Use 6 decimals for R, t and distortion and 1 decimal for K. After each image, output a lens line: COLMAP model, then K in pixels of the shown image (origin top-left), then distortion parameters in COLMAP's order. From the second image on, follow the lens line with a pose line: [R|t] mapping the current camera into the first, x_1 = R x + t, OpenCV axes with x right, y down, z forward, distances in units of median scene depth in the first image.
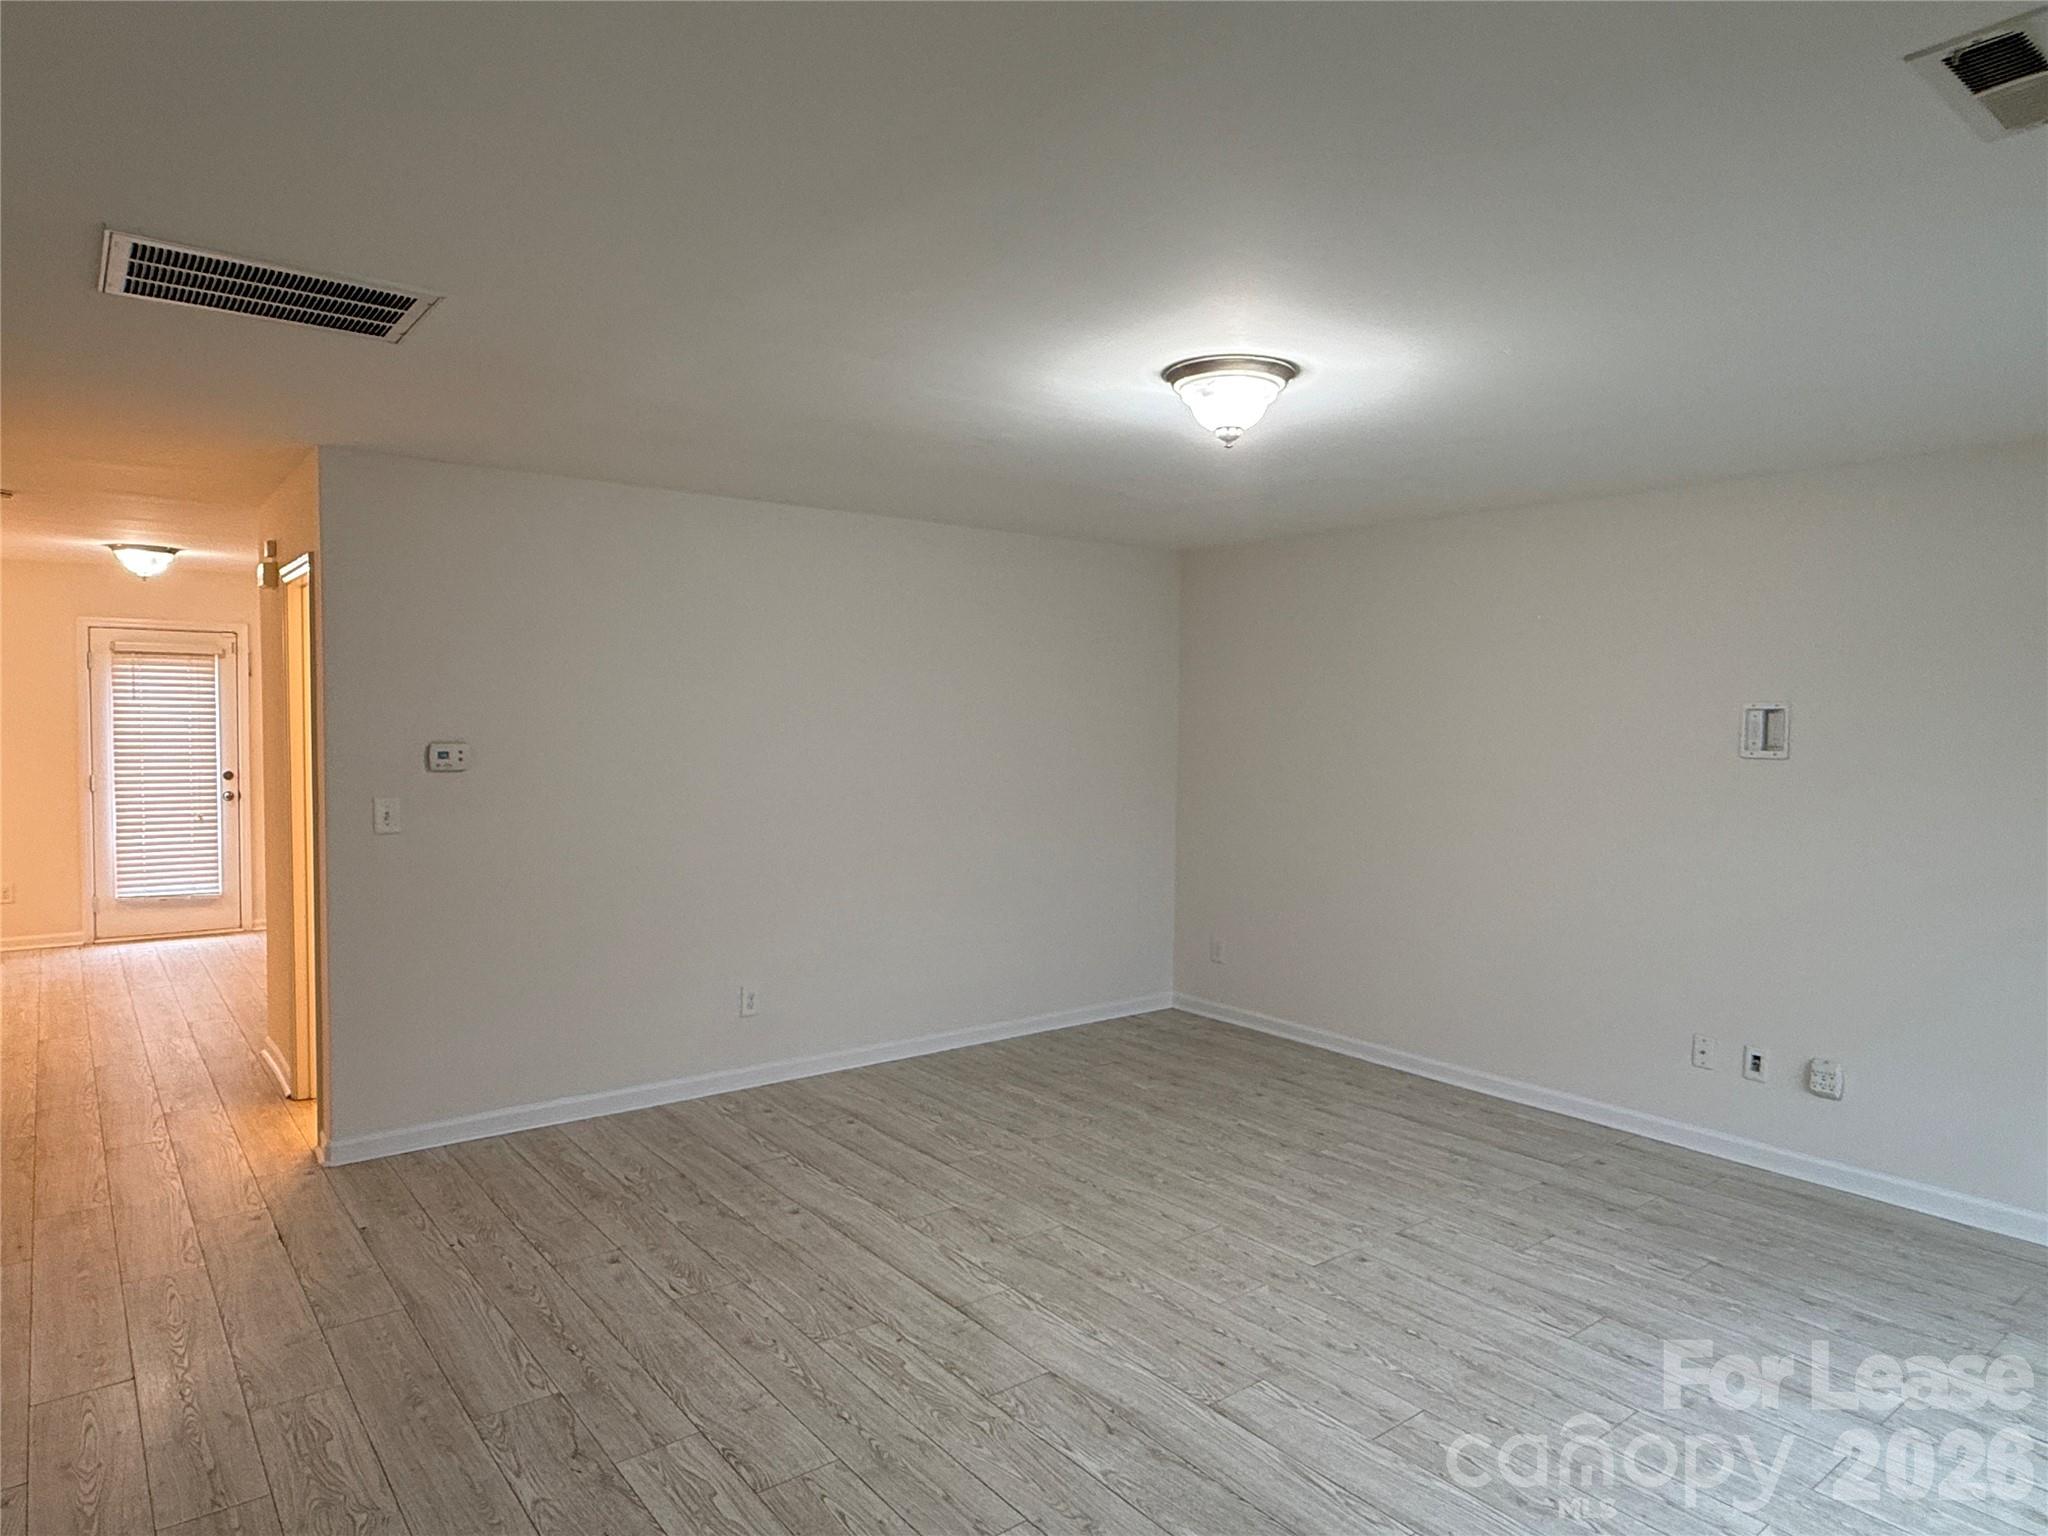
lens RADIAL K [[1244.2, 0, 1032.3], [0, 1244.2, 777.7], [0, 0, 1]] dist [-0.002562, 0.001858]
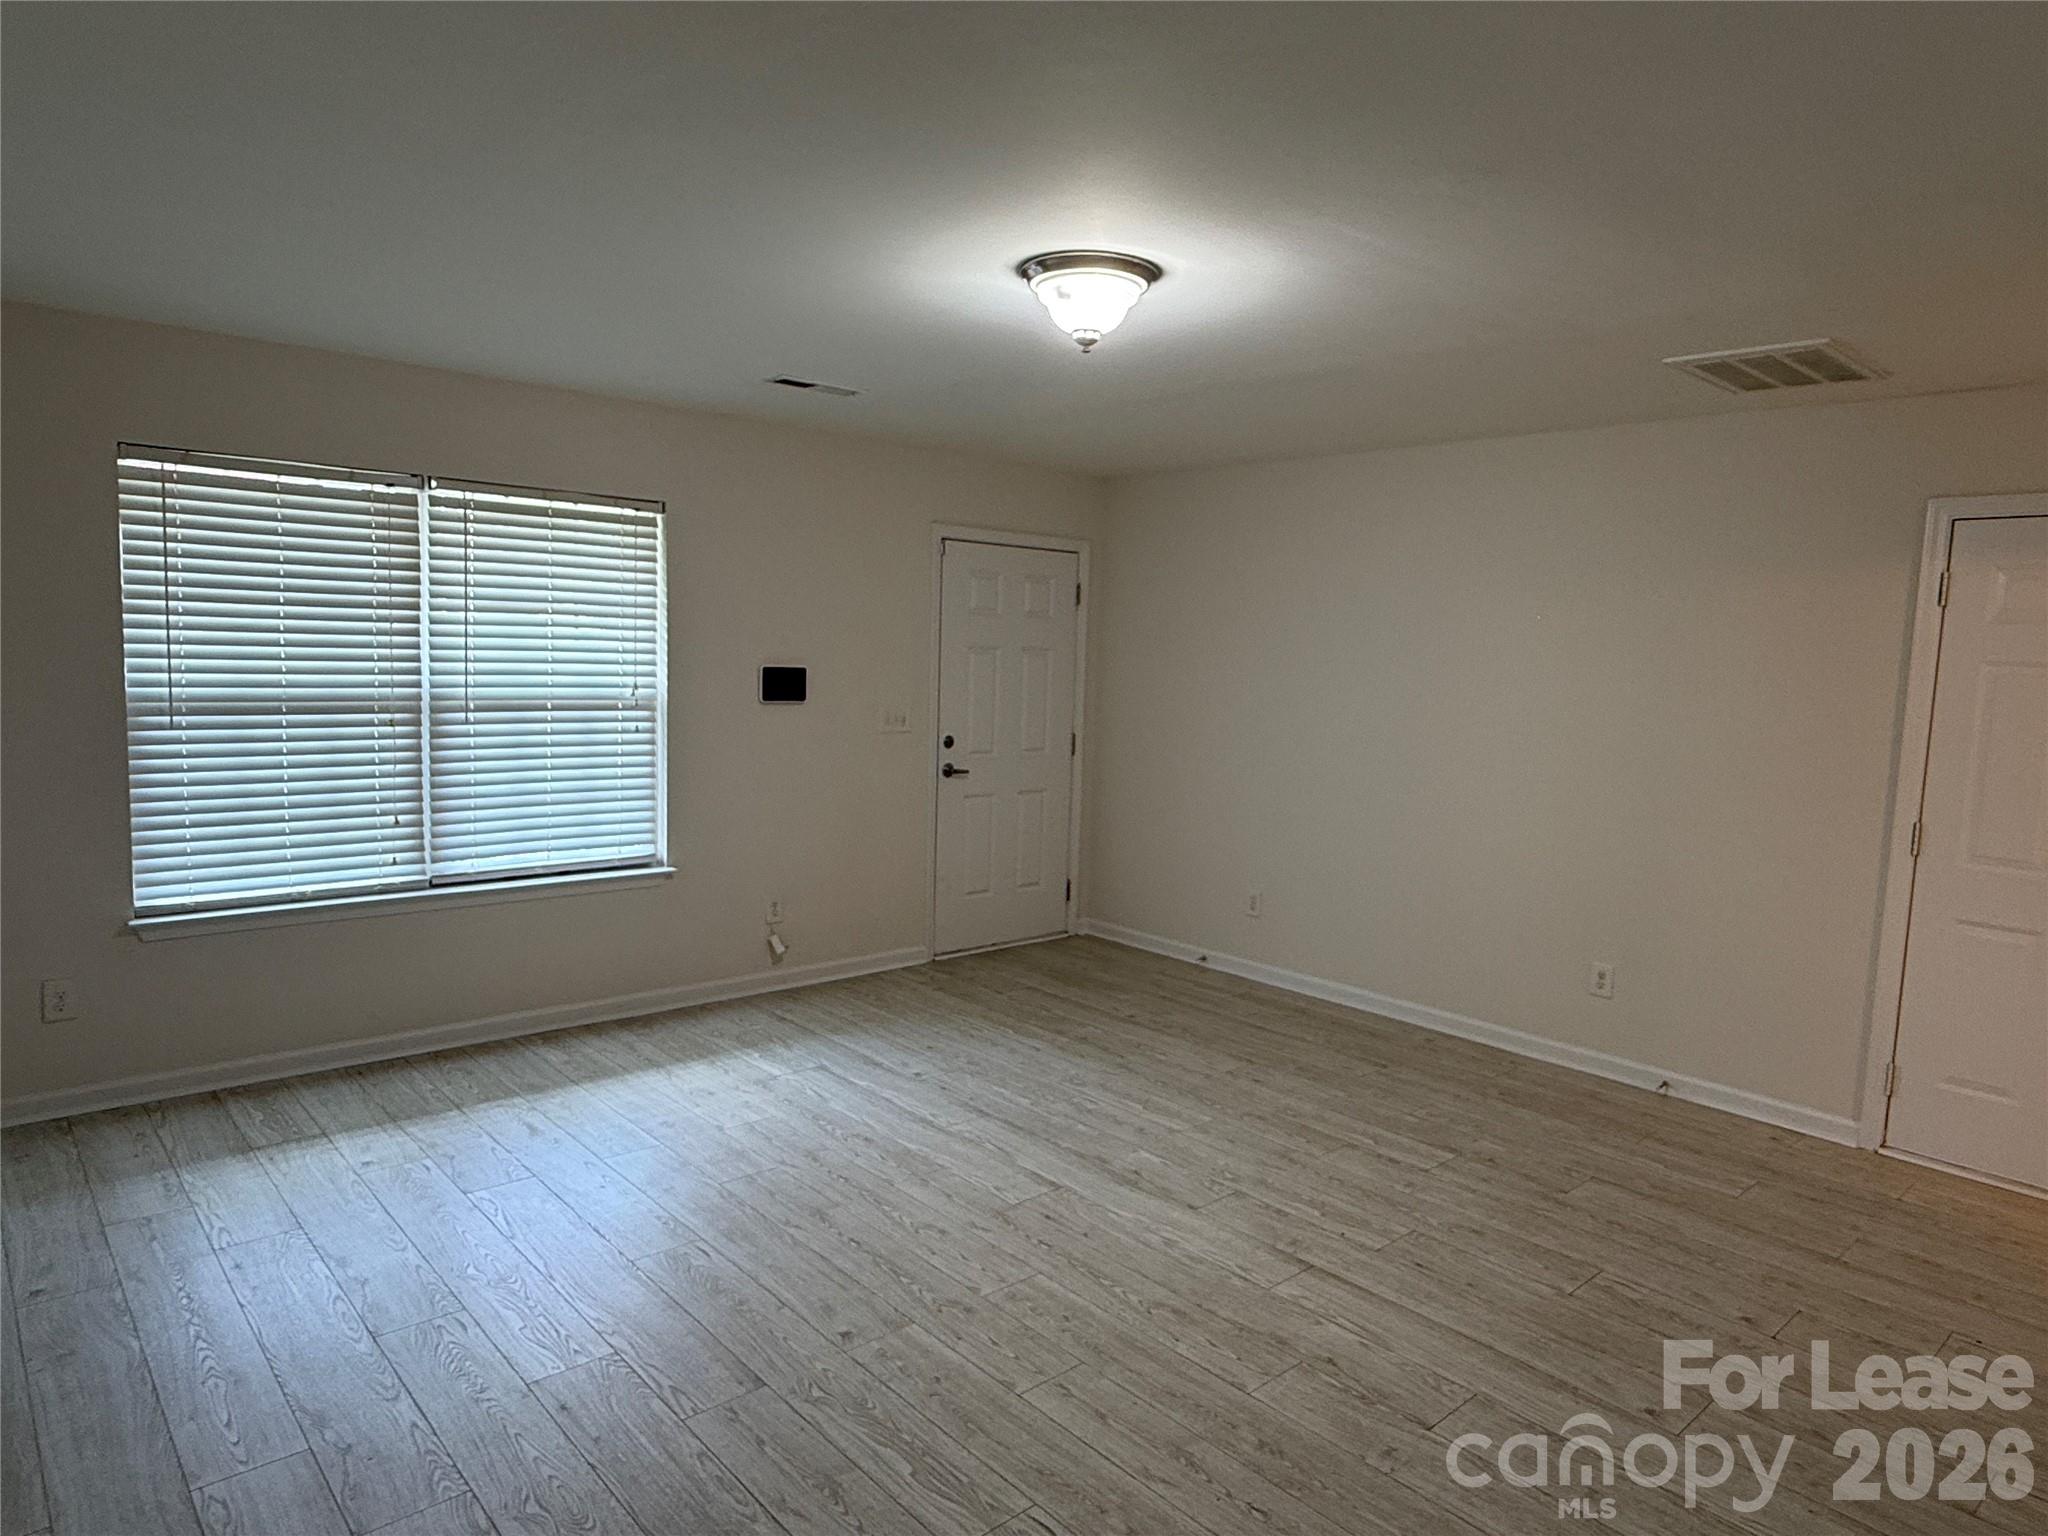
lens RADIAL K [[1244.2, 0, 1032.3], [0, 1244.2, 777.7], [0, 0, 1]] dist [-0.002562, 0.001858]
pose [[-0.996949, -0.038723, -0.067776, 0.227966], [-0.049077, 0.986141, 0.158485, -0.087375], [0.060699, 0.161328, -0.985032, 1.808411]]
